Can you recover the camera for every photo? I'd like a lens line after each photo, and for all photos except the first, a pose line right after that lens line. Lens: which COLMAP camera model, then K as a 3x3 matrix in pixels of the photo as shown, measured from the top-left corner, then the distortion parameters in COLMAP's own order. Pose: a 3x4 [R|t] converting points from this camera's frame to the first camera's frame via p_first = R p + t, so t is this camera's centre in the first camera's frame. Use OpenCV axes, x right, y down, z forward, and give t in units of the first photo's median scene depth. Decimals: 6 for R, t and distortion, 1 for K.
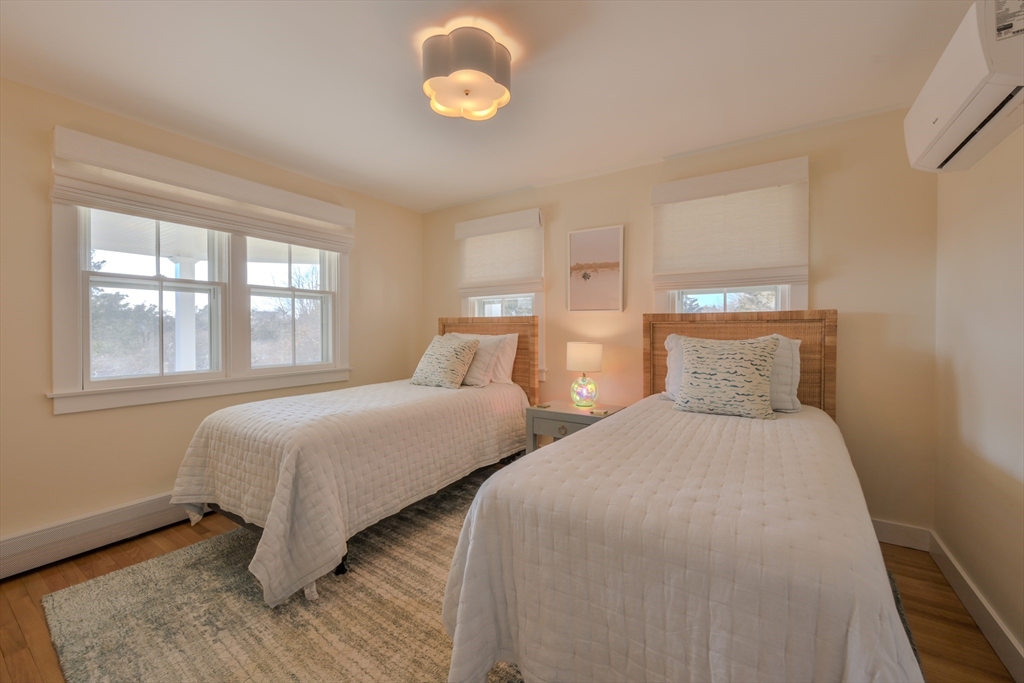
lens RADIAL K [[426.6, 0, 512.7], [0, 426.6, 331.8], [0, 0, 1]] dist [0.000846, -0.000027]
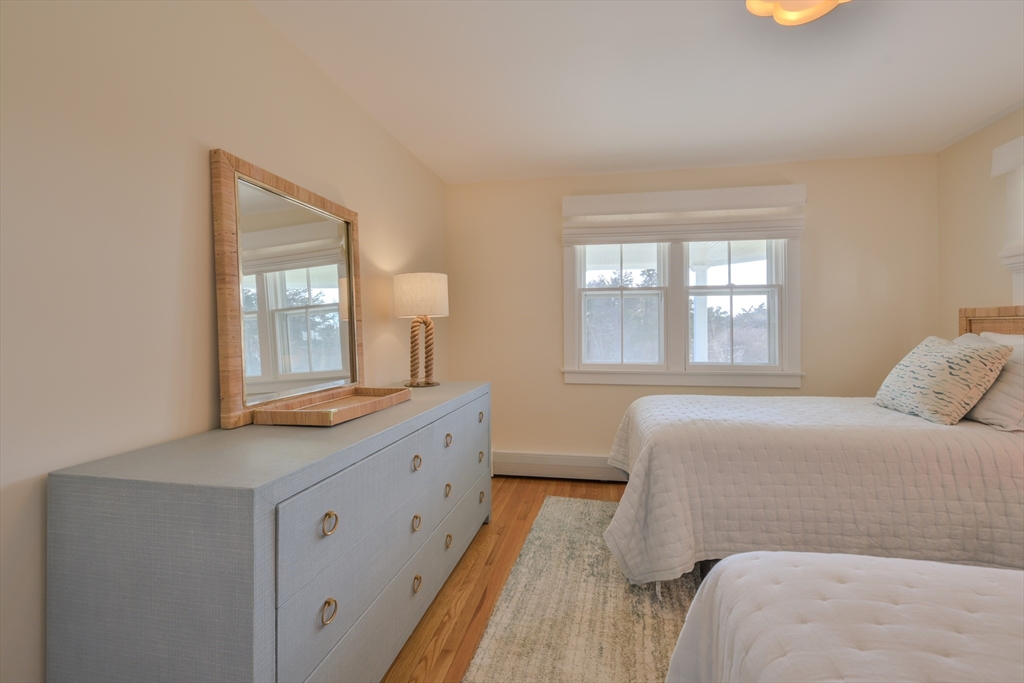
lens RADIAL K [[417.5, 0, 521.4], [0, 417.5, 327.8], [0, 0, 1]] dist [-0.000467, -0.000070]
pose [[0.369969, -0.002313, -0.929041, 0.261316], [-0.002364, 0.999991, -0.003431, -0.001419], [0.929041, 0.003465, 0.369960, 0.277553]]
